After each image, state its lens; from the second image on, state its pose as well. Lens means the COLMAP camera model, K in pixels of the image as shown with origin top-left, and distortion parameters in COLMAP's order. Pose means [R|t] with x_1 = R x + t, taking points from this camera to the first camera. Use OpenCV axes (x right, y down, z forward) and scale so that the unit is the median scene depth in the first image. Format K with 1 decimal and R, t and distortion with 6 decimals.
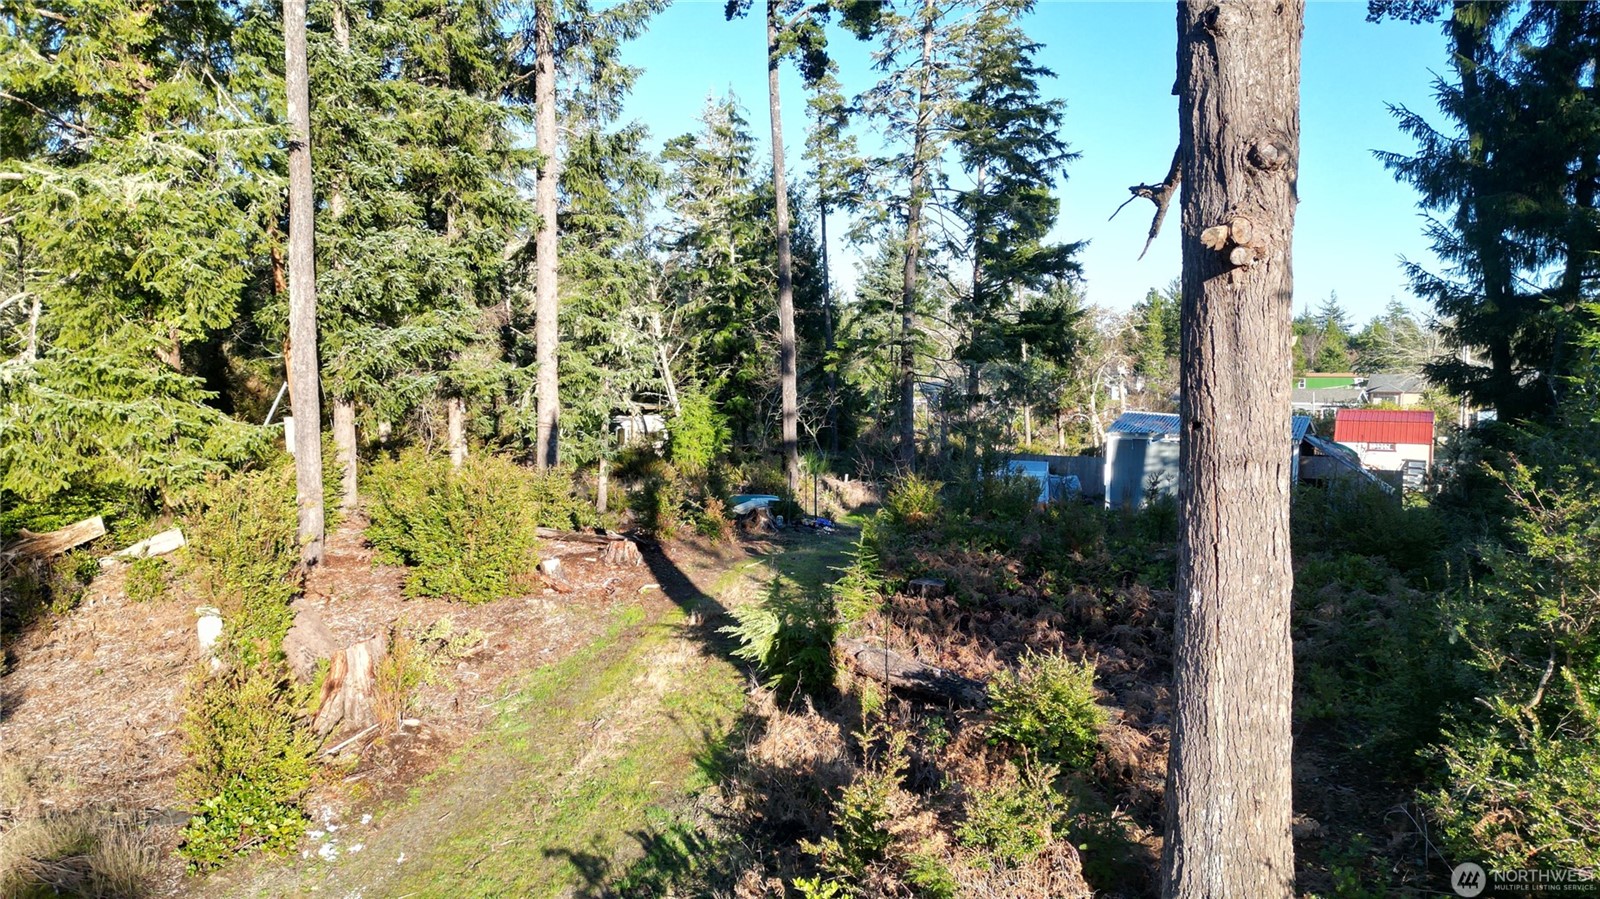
lens RADIAL K [[1112.1, 0, 800.0], [0, 1112.1, 449.5], [0, 0, 1]] dist [0.086870, -0.087933]
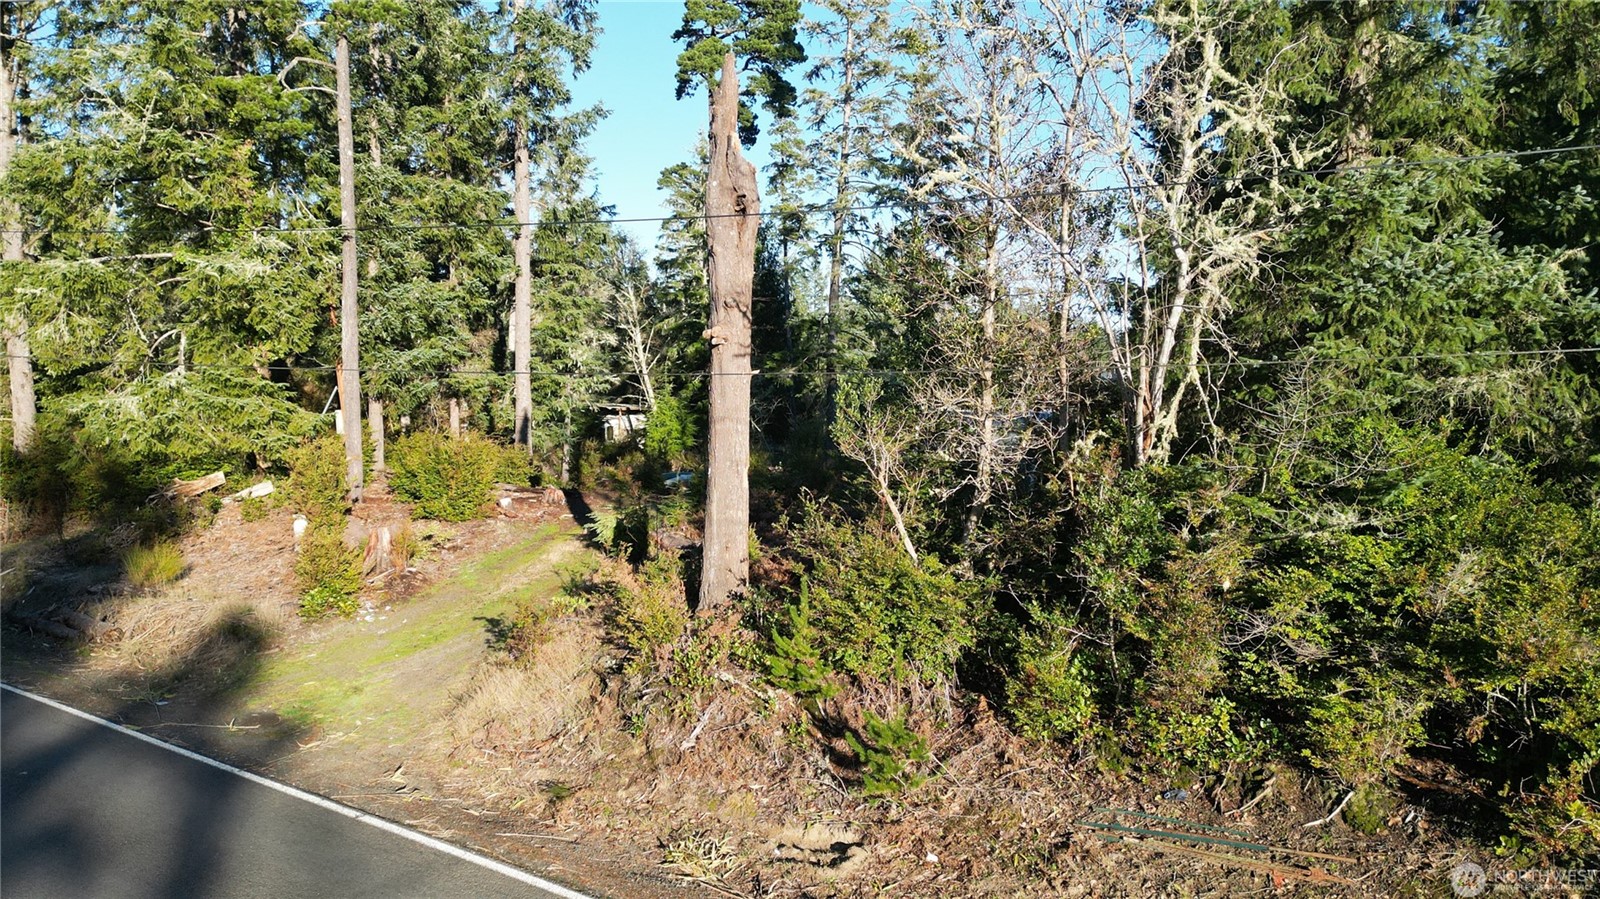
lens RADIAL K [[1112.1, 0, 800.0], [0, 1112.1, 449.5], [0, 0, 1]] dist [0.086870, -0.087933]
pose [[0.999754, 0.002847, -0.021983, 0.163878], [-0.002929, 0.999989, -0.003676, 0.023744], [0.021972, 0.003740, 0.999752, -0.411423]]
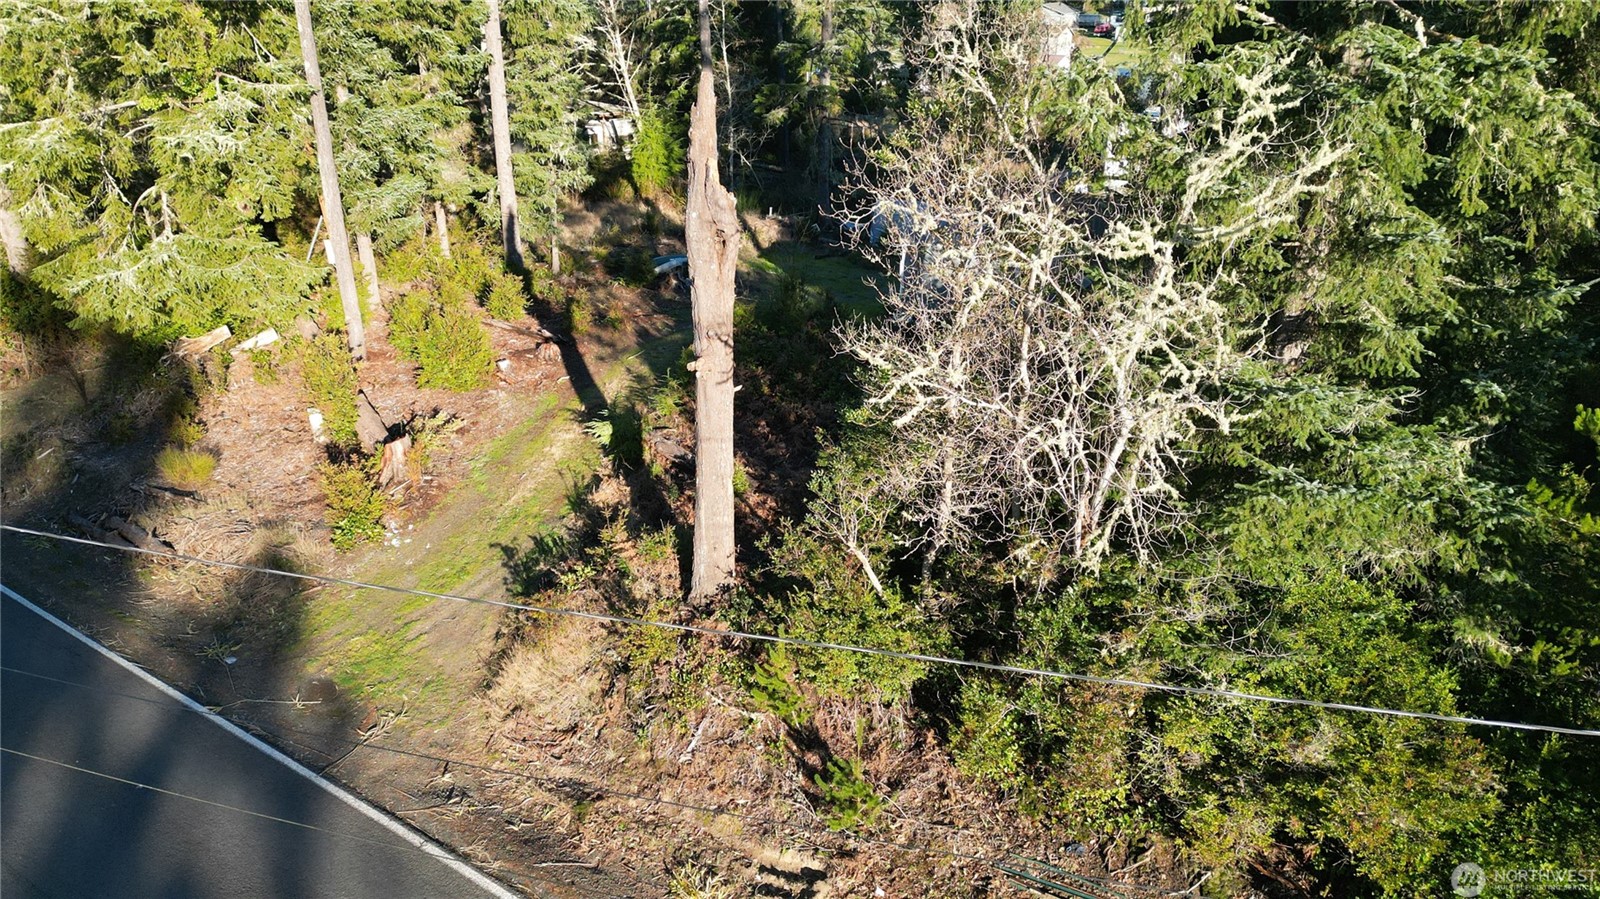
lens RADIAL K [[1112.1, 0, 800.0], [0, 1112.1, 449.5], [0, 0, 1]] dist [0.086870, -0.087933]
pose [[0.999823, 0.009850, -0.016020, 0.174145], [-0.004054, 0.944724, 0.327841, -0.229159], [0.018364, -0.327718, 0.944597, -0.427940]]
